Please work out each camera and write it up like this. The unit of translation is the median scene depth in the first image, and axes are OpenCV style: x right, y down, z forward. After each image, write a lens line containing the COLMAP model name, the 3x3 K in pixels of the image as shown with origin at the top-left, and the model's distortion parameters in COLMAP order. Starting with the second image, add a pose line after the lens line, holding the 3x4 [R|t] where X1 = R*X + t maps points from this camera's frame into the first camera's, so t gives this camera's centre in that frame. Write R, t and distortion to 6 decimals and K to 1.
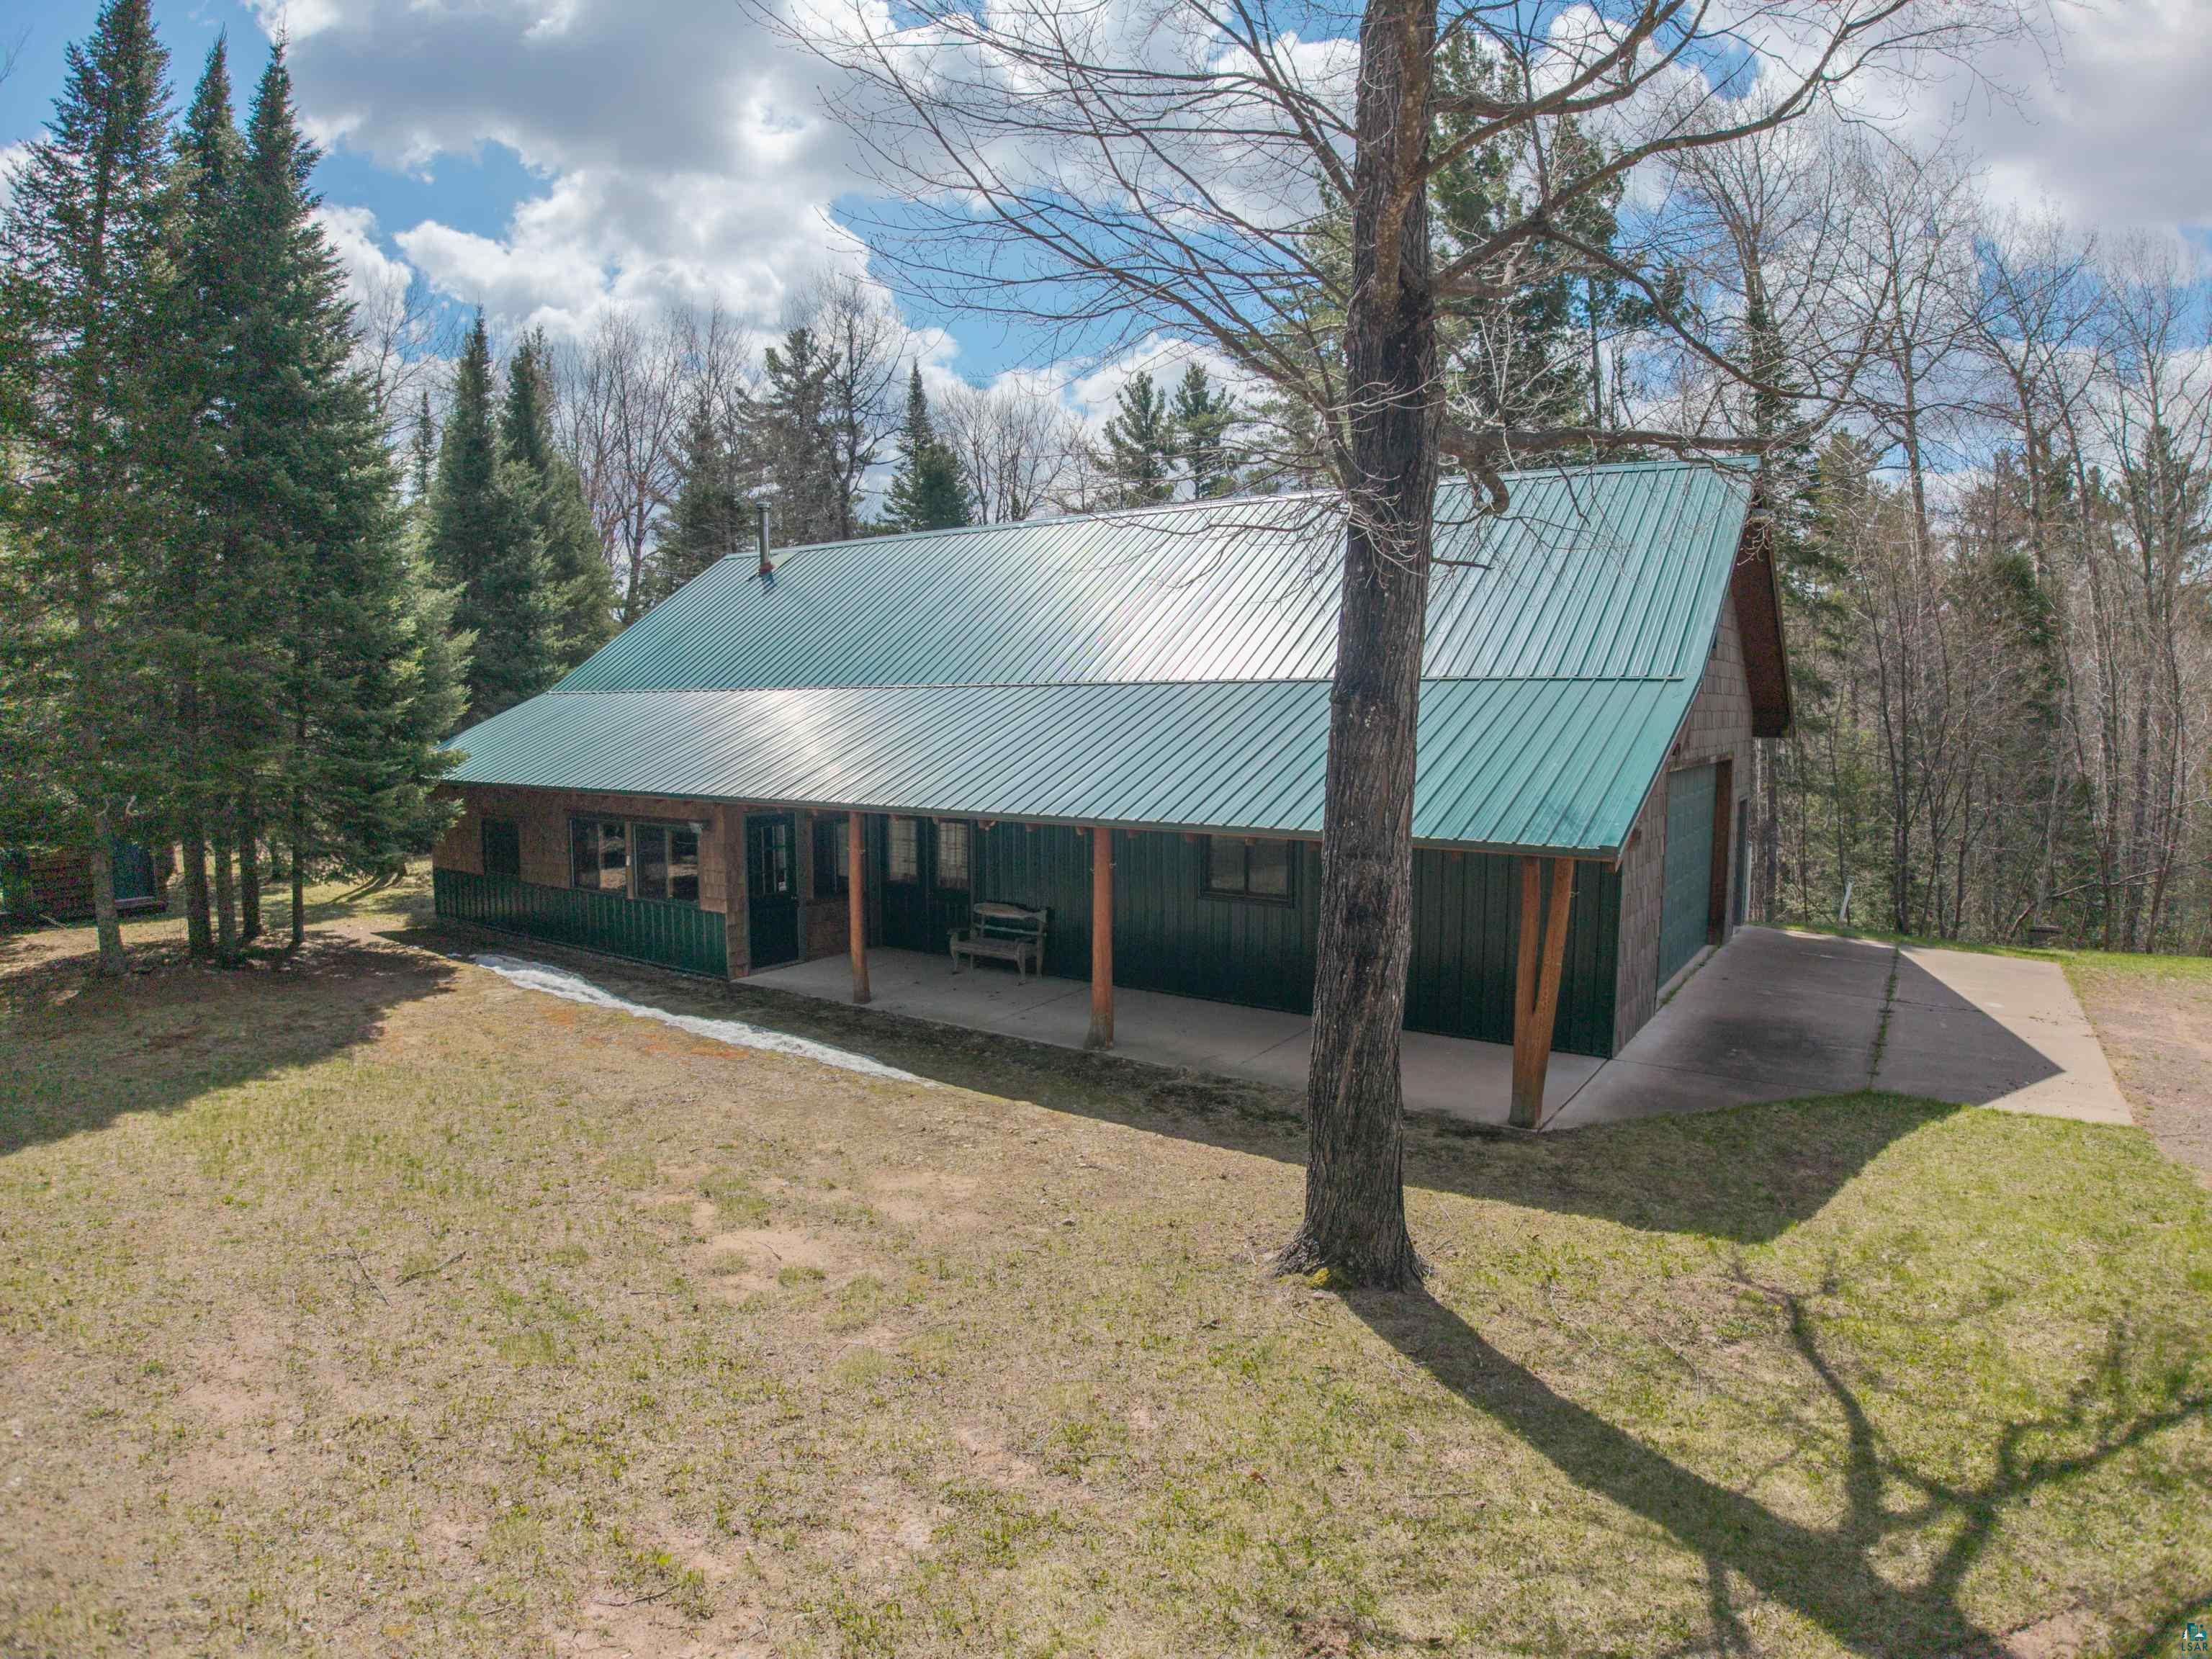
lens RADIAL K [[1287.8, 0, 1106.0], [0, 1287.8, 829.5], [0, 0, 1]] dist [-0.164413, 0.017491]
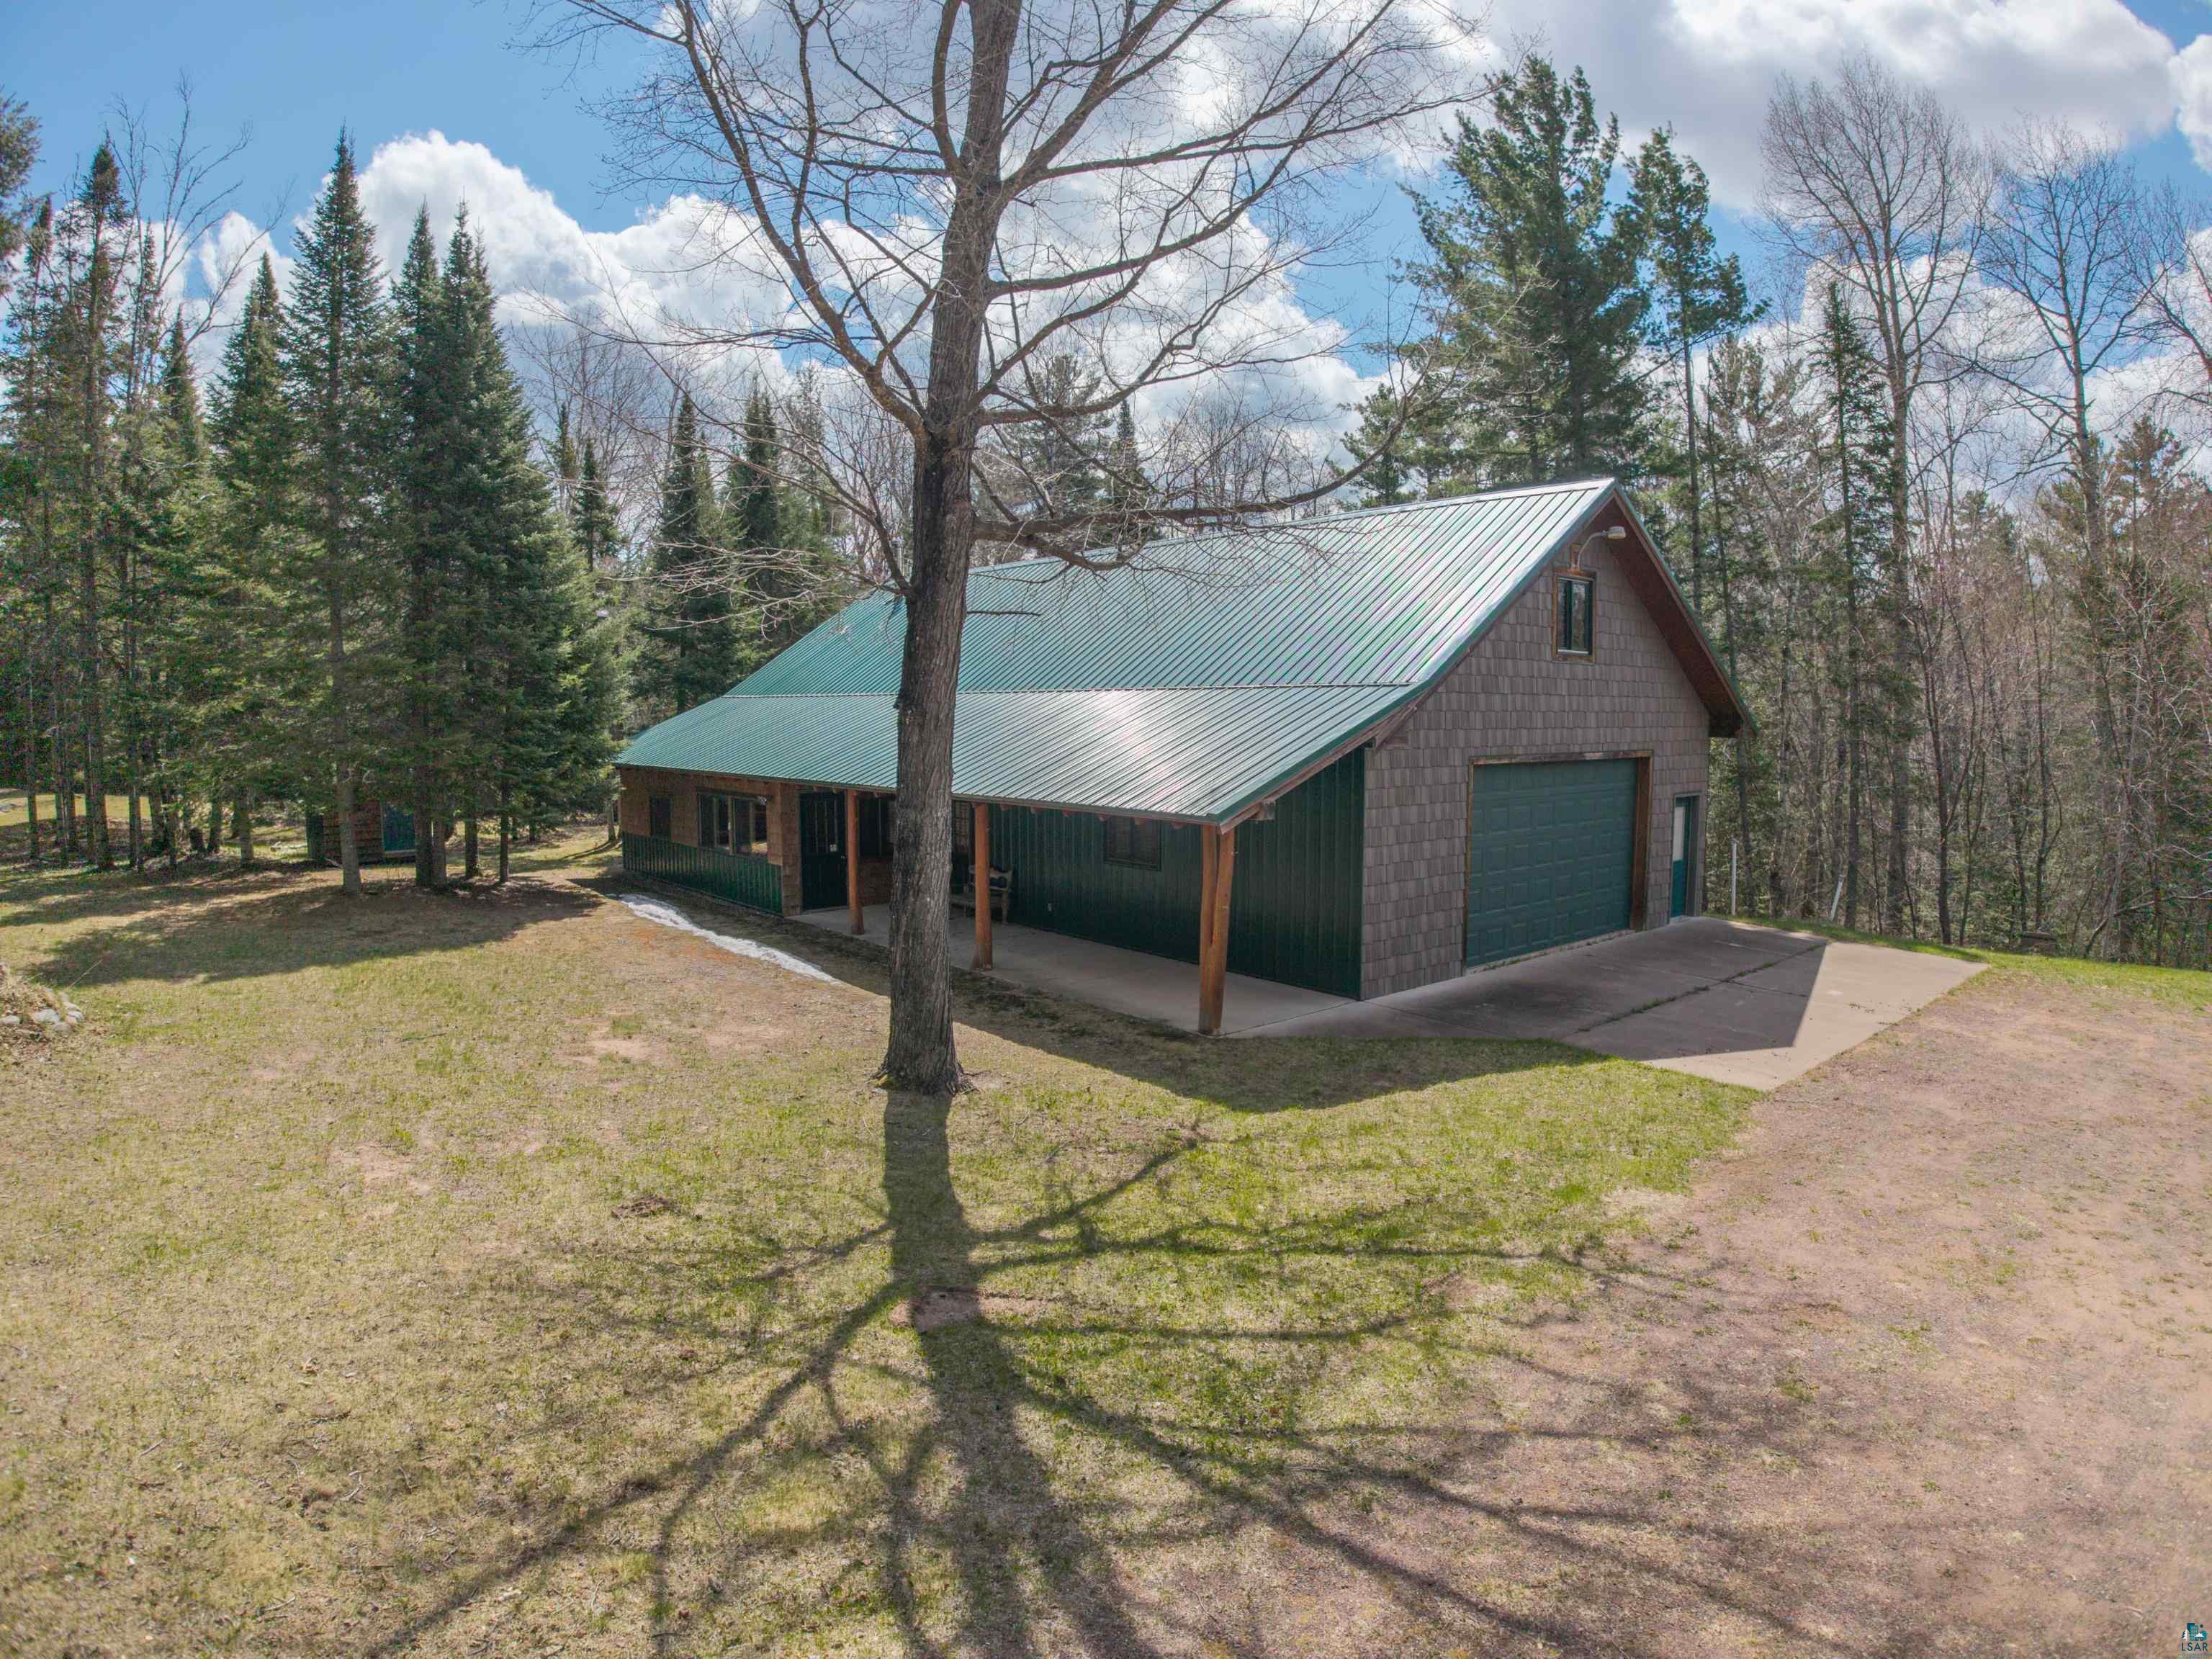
lens RADIAL K [[1320.5, 0, 1106.7], [0, 1320.5, 850.7], [0, 0, 1]] dist [-0.118776, -0.047265]
pose [[0.958587, 0.027668, -0.283453, 0.412125], [-0.023849, 0.999572, 0.016915, 0.018978], [0.283800, -0.009455, 0.958837, -0.212531]]
